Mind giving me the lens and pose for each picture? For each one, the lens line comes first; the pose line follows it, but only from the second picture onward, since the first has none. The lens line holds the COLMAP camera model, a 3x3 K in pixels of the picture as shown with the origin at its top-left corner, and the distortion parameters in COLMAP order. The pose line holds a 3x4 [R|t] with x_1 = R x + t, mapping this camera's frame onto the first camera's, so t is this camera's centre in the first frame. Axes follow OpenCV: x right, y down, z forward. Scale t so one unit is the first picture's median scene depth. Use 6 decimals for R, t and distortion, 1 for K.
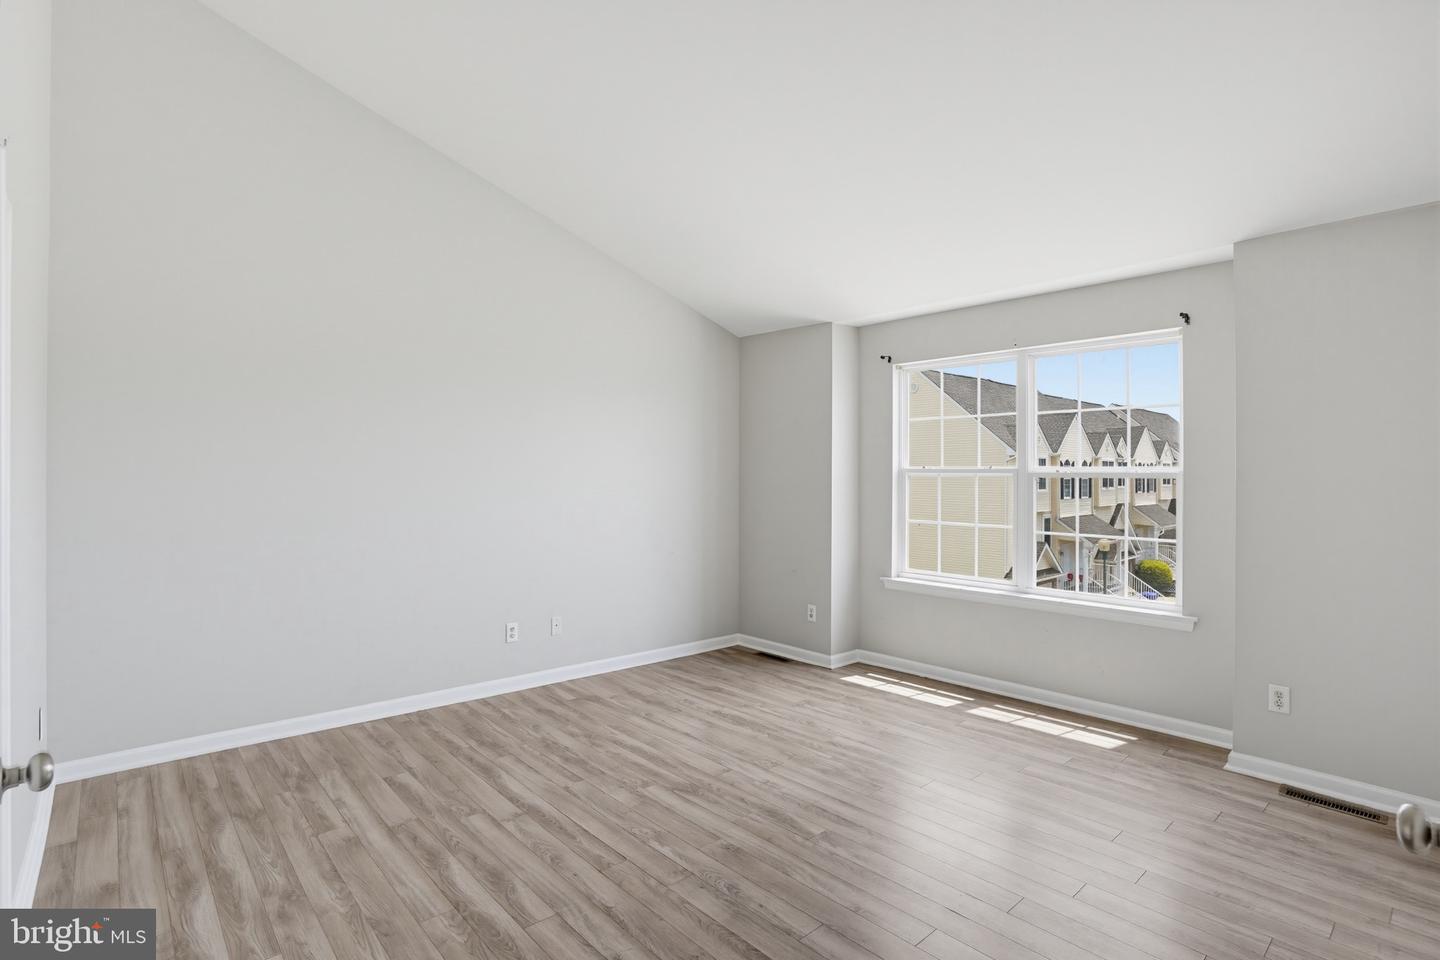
lens RADIAL K [[718.7, 0, 712.7], [0, 718.7, 474.8], [0, 0, 1]] dist [-0.065985, 0.030907]
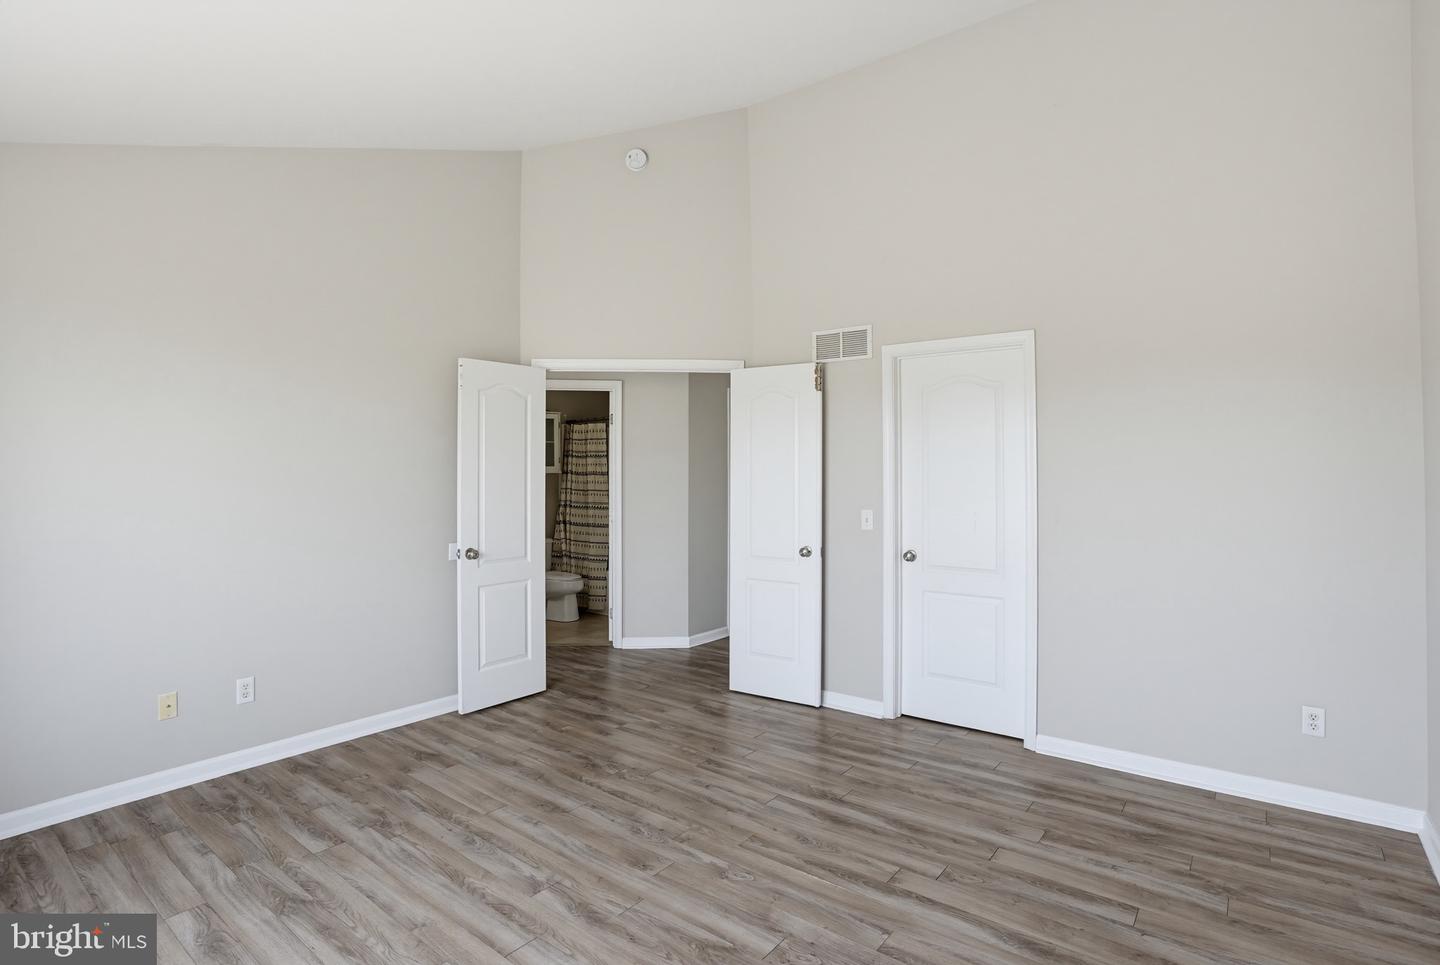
lens RADIAL K [[718.7, 0, 712.7], [0, 718.7, 477.3], [0, 0, 1]] dist [-0.065985, 0.030907]
pose [[-0.984348, 0.001886, -0.176228, 0.082854], [-0.001035, 0.999864, 0.016483, -0.018269], [0.176235, 0.016407, -0.984211, 1.640740]]
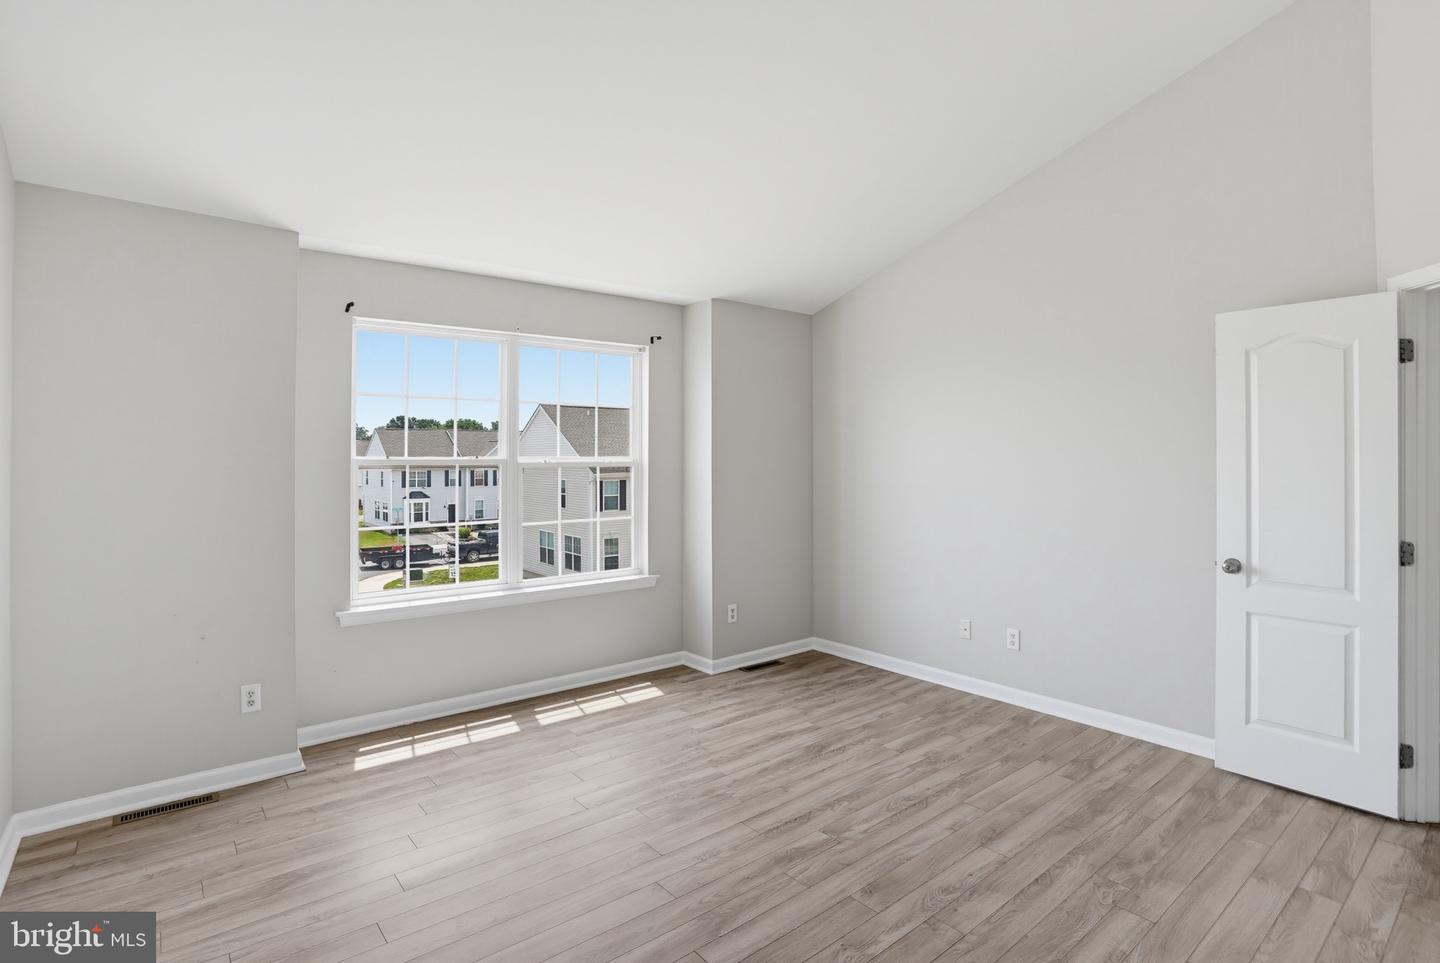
lens RADIAL K [[719.8, 0, 721.4], [0, 719.8, 457.2], [0, 0, 1]] dist [-0.076888, 0.034195]
pose [[0.034371, -0.001346, 0.999408, -0.718179], [0.005113, 0.999986, 0.001171, -0.014272], [-0.999396, 0.005069, 0.034377, 0.963965]]
